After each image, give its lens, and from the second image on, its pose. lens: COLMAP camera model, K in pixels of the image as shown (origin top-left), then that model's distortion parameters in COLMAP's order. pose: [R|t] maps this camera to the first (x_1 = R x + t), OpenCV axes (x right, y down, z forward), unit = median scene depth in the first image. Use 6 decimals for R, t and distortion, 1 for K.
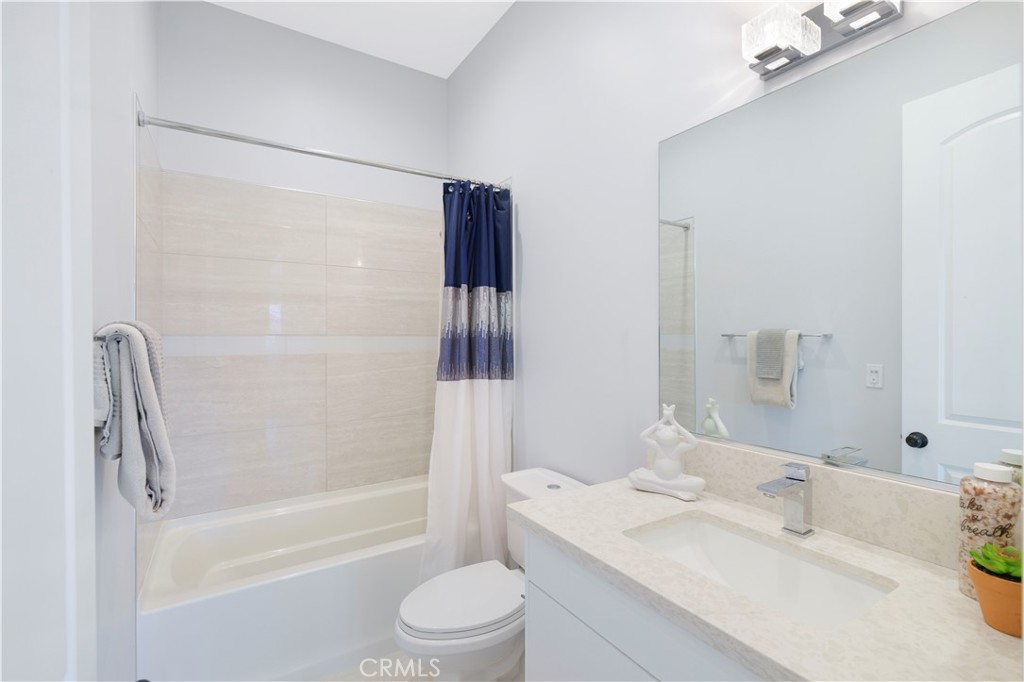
lens RADIAL K [[460.6, 0, 514.5], [0, 460.6, 340.4], [0, 0, 1]] dist [-0.002818, 0.000750]
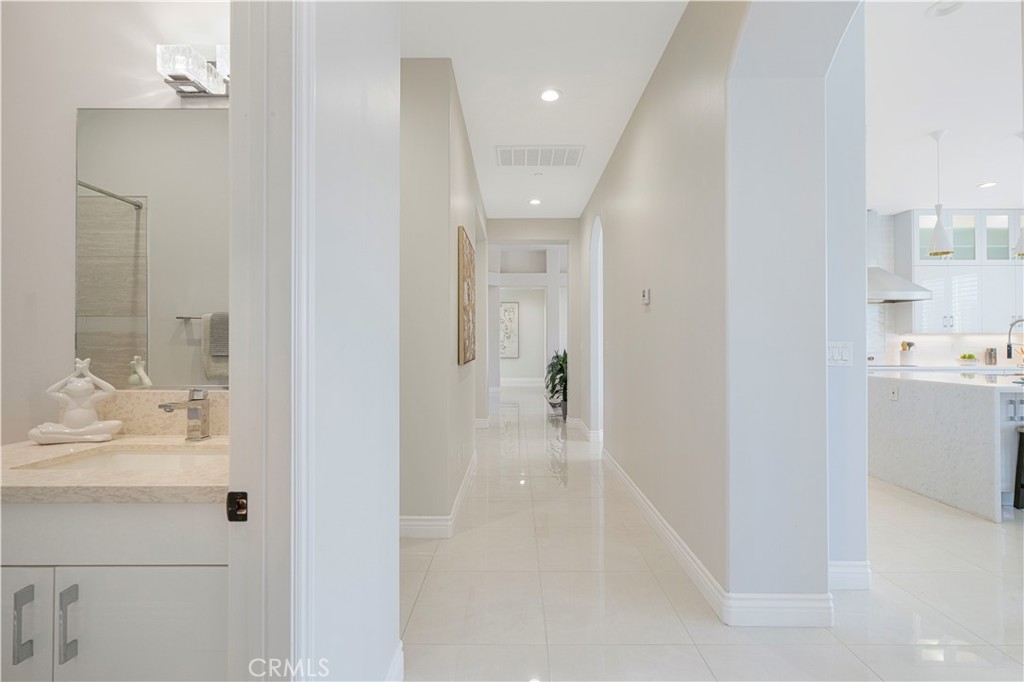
lens RADIAL K [[460.6, 0, 514.5], [0, 460.6, 340.4], [0, 0, 1]] dist [-0.002818, 0.000750]
pose [[0.539954, 0.009167, 0.841644, -0.019712], [0.002055, 0.999923, -0.012209, 0.112636], [-0.841692, 0.008322, 0.539894, -0.409180]]
